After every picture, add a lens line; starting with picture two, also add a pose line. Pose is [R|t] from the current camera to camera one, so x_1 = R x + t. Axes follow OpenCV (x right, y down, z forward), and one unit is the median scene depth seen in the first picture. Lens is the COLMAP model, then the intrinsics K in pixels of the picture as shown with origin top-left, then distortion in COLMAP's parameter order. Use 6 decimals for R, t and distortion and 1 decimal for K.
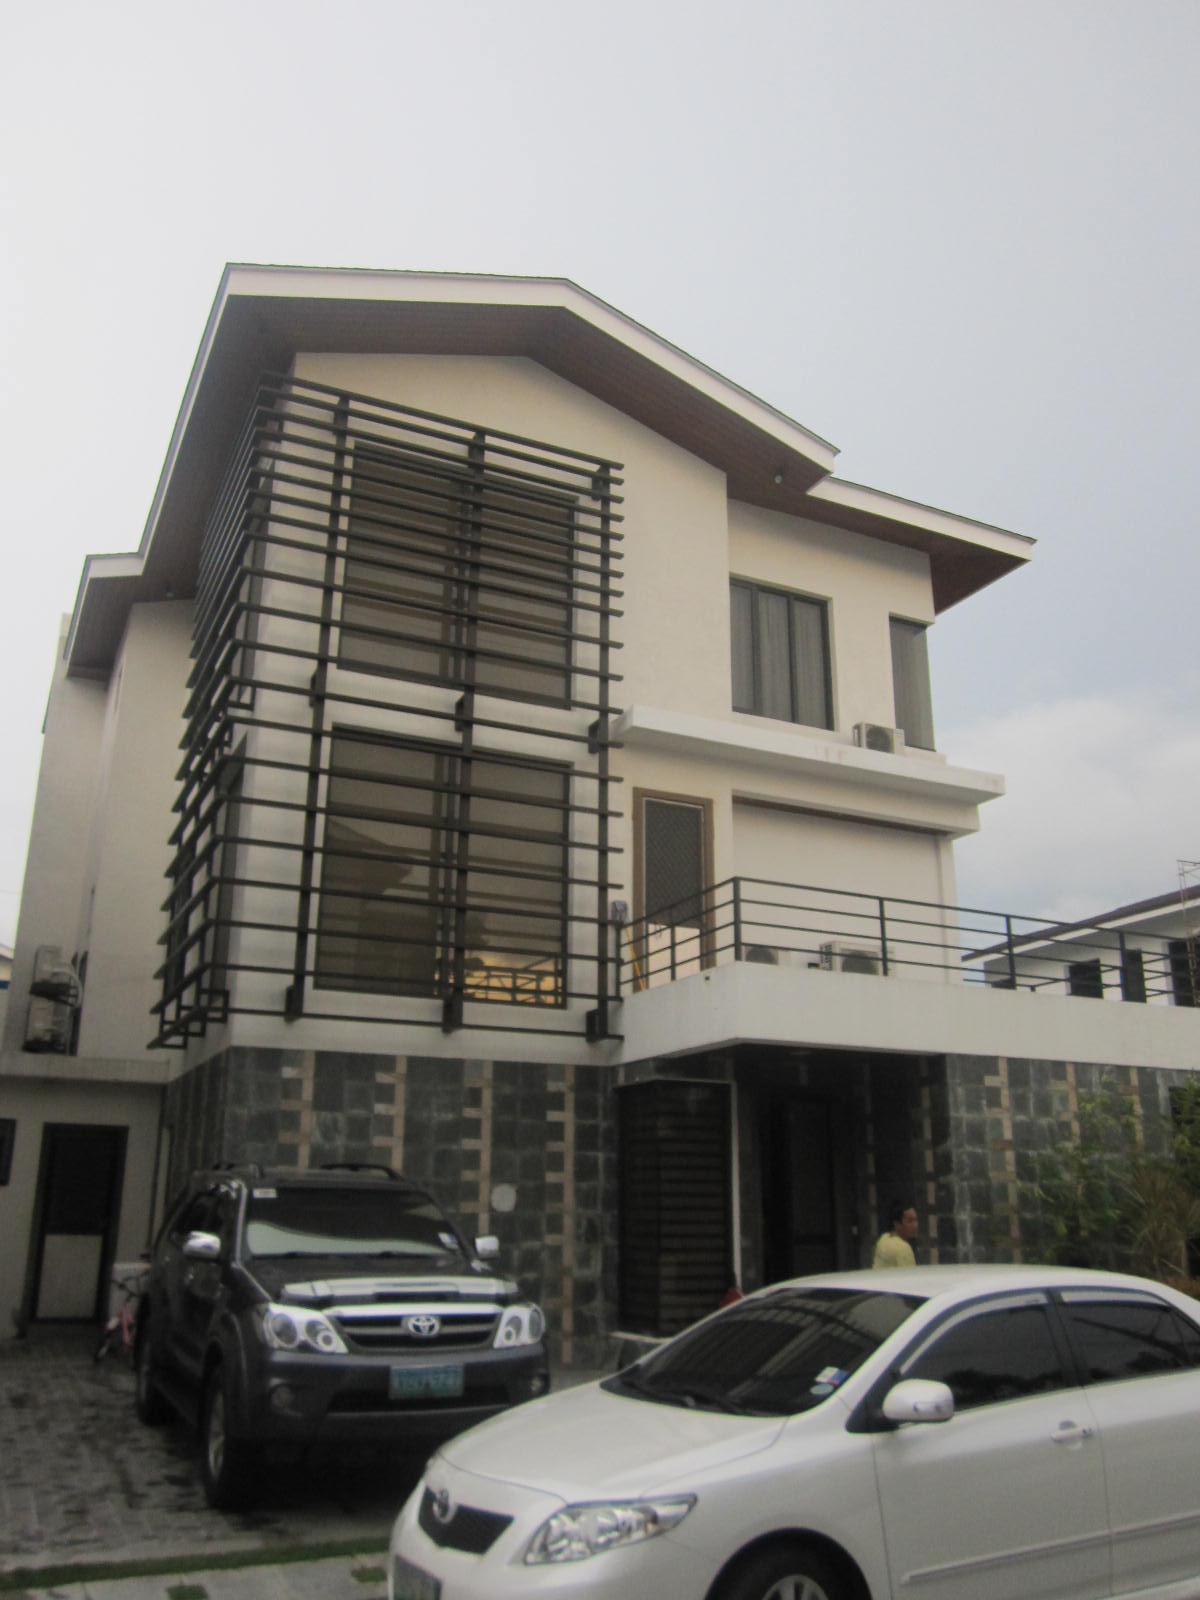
lens RADIAL K [[1315.6, 0, 600.0], [0, 1315.6, 800.0], [0, 0, 1]] dist [-0.052835, 0.006317]
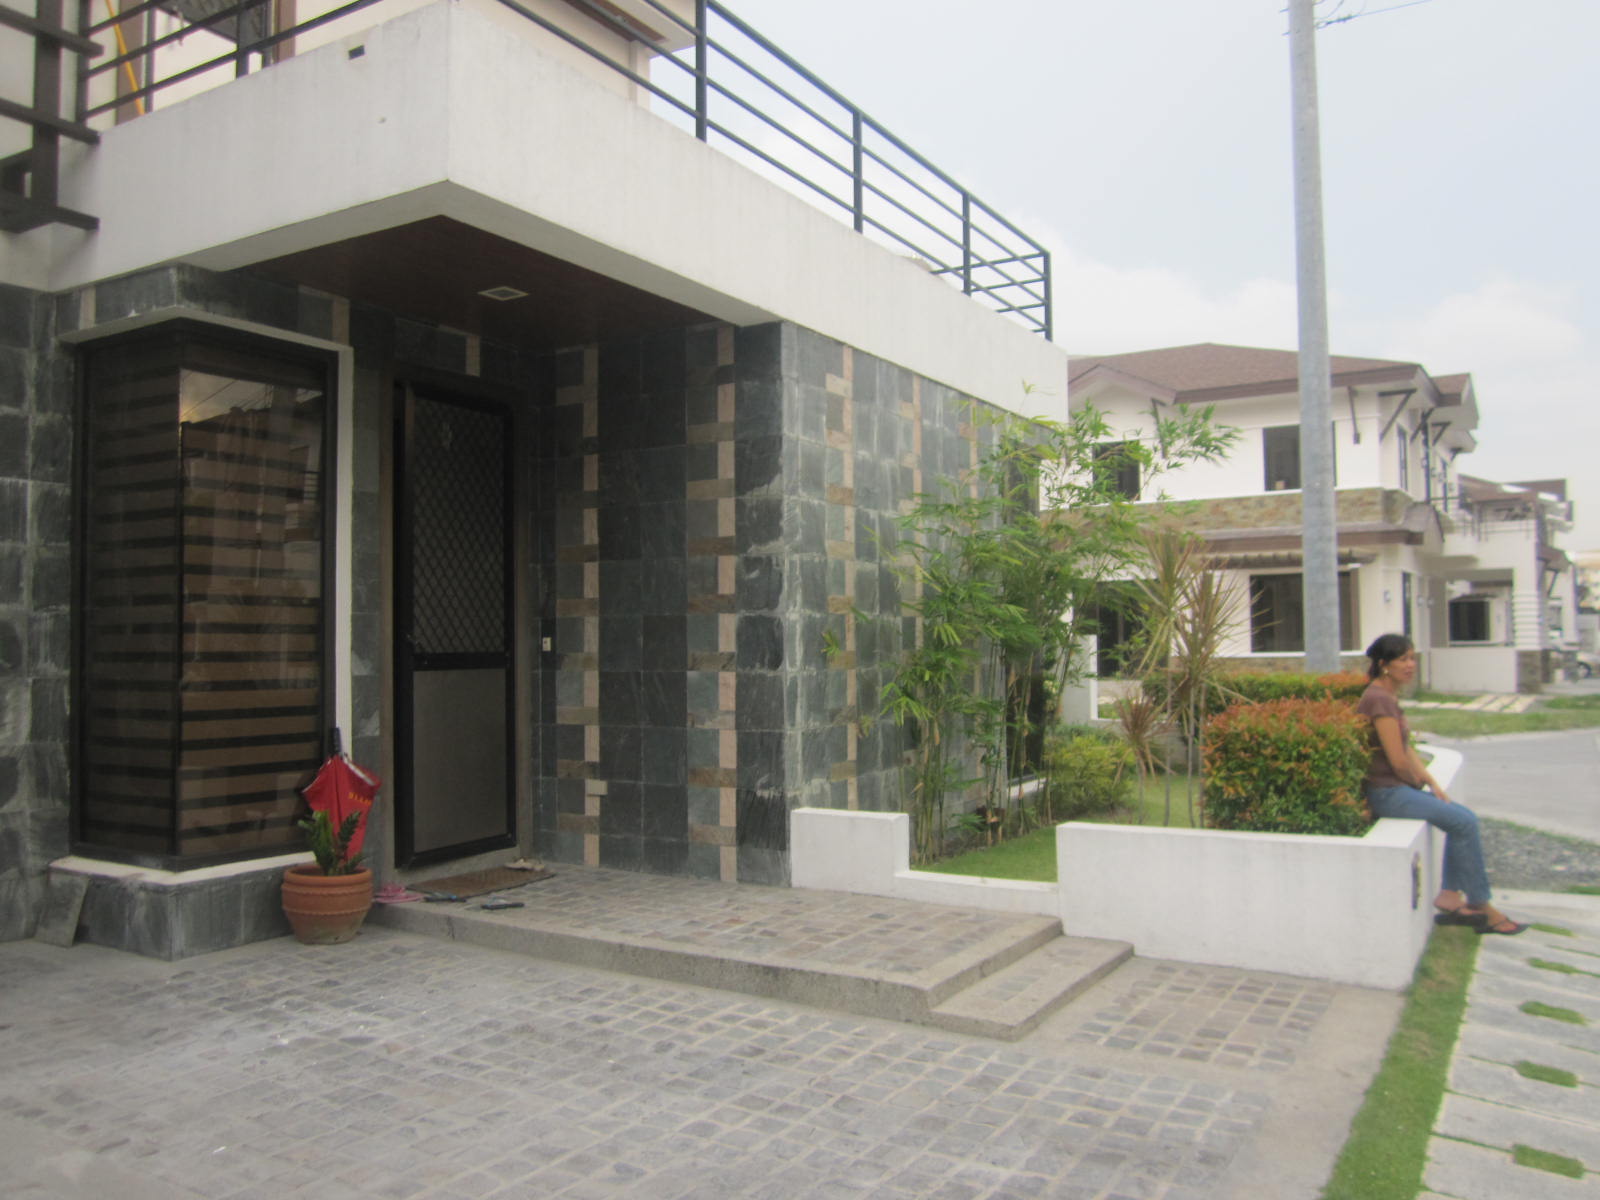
lens RADIAL K [[1315.6, 0, 800.0], [0, 1315.6, 600.0], [0, 0, 1]] dist [-0.052835, 0.006317]
pose [[0.834476, 0.004641, 0.551024, -0.023902], [-0.153675, 0.962252, 0.224622, 0.179361], [-0.529182, -0.272120, 0.803690, 0.527312]]
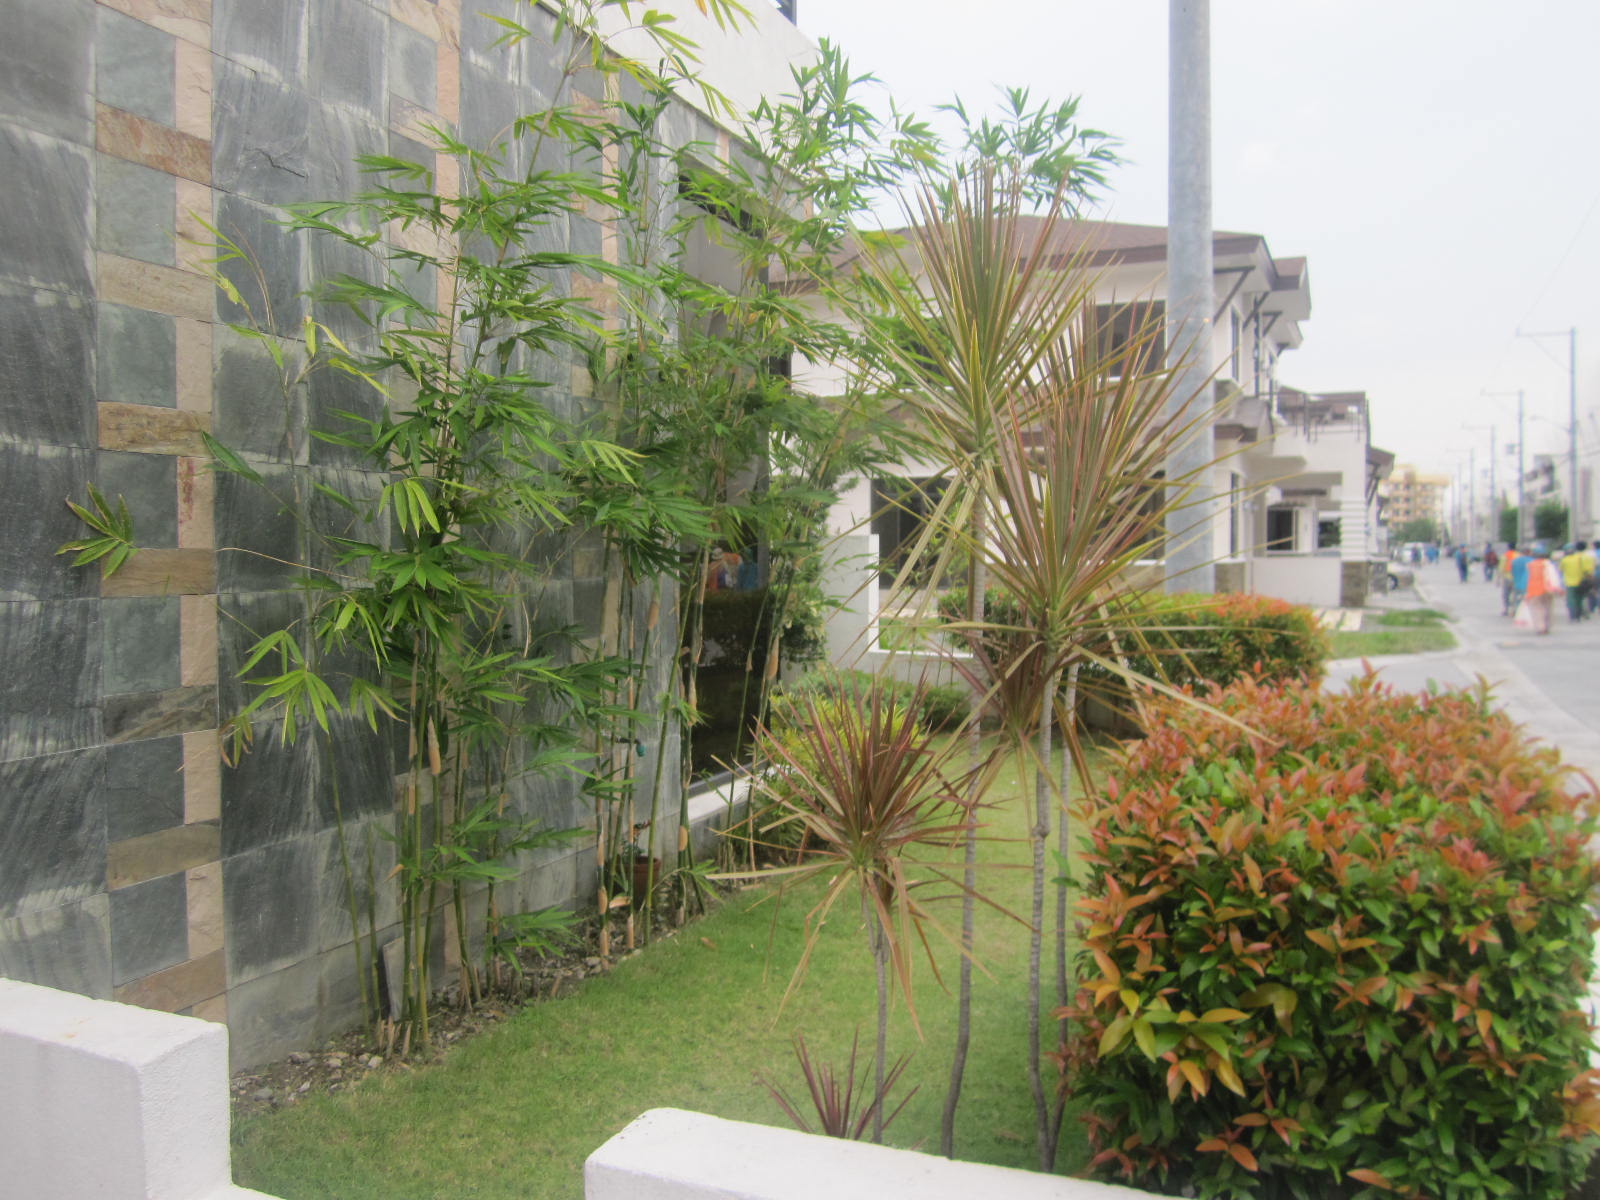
lens RADIAL K [[1315.6, 0, 800.0], [0, 1315.6, 600.0], [0, 0, 1]] dist [-0.052835, 0.006317]
pose [[0.748474, -0.032039, 0.662389, 0.238552], [-0.198021, 0.942466, 0.269342, 0.252706], [-0.632909, -0.332763, 0.699067, 0.742865]]
